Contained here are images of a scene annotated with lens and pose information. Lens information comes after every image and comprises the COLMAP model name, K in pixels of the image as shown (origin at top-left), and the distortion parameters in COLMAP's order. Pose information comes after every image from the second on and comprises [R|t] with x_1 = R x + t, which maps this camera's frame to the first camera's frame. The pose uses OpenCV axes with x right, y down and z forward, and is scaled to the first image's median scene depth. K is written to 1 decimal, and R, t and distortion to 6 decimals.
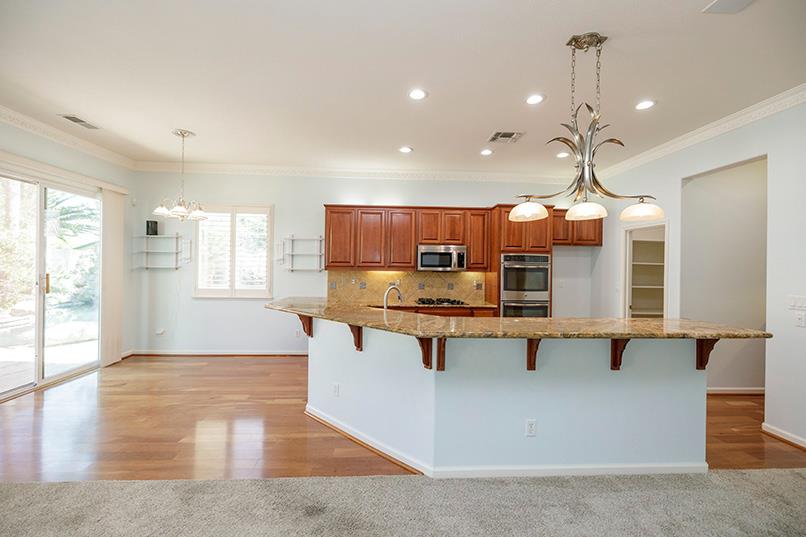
lens RADIAL K [[337.6, 0, 399.1], [0, 337.6, 267.1], [0, 0, 1]] dist [0.001682, 0.000158]
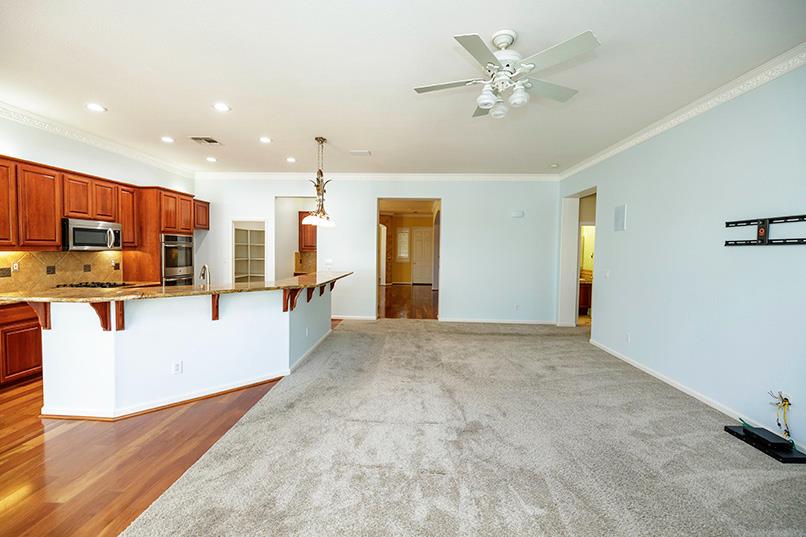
lens RADIAL K [[337.6, 0, 399.1], [0, 337.6, 264.4], [0, 0, 1]] dist [-0.000400, 0.000036]
pose [[0.099315, -0.052830, 0.993653, -0.665497], [-0.012570, 0.998443, 0.054341, -0.009638], [-0.994977, -0.017887, 0.098497, 0.136015]]
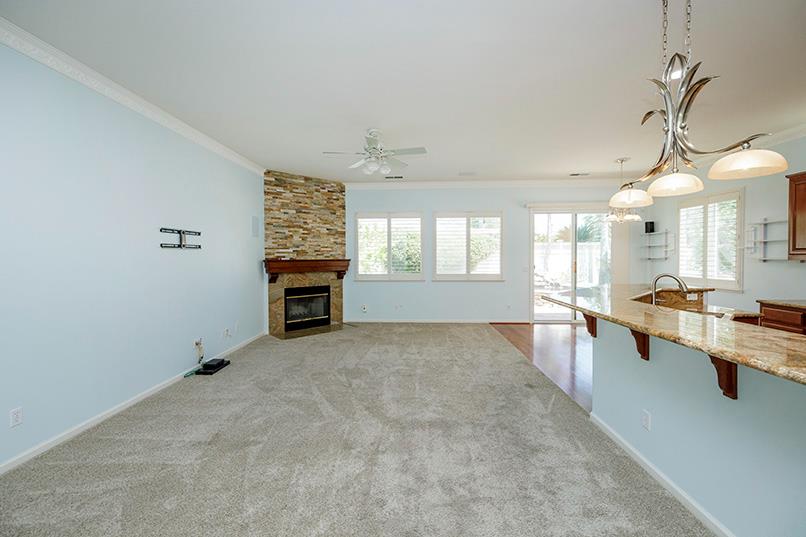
lens RADIAL K [[336.1, 0, 396.8], [0, 336.1, 264.4], [0, 0, 1]] dist [-0.001356, -0.000373]
pose [[-0.105826, 0.010301, -0.994331, 0.643105], [0.000902, 0.999947, 0.010264, 0.010791], [0.994384, 0.000190, -0.105829, 0.180766]]
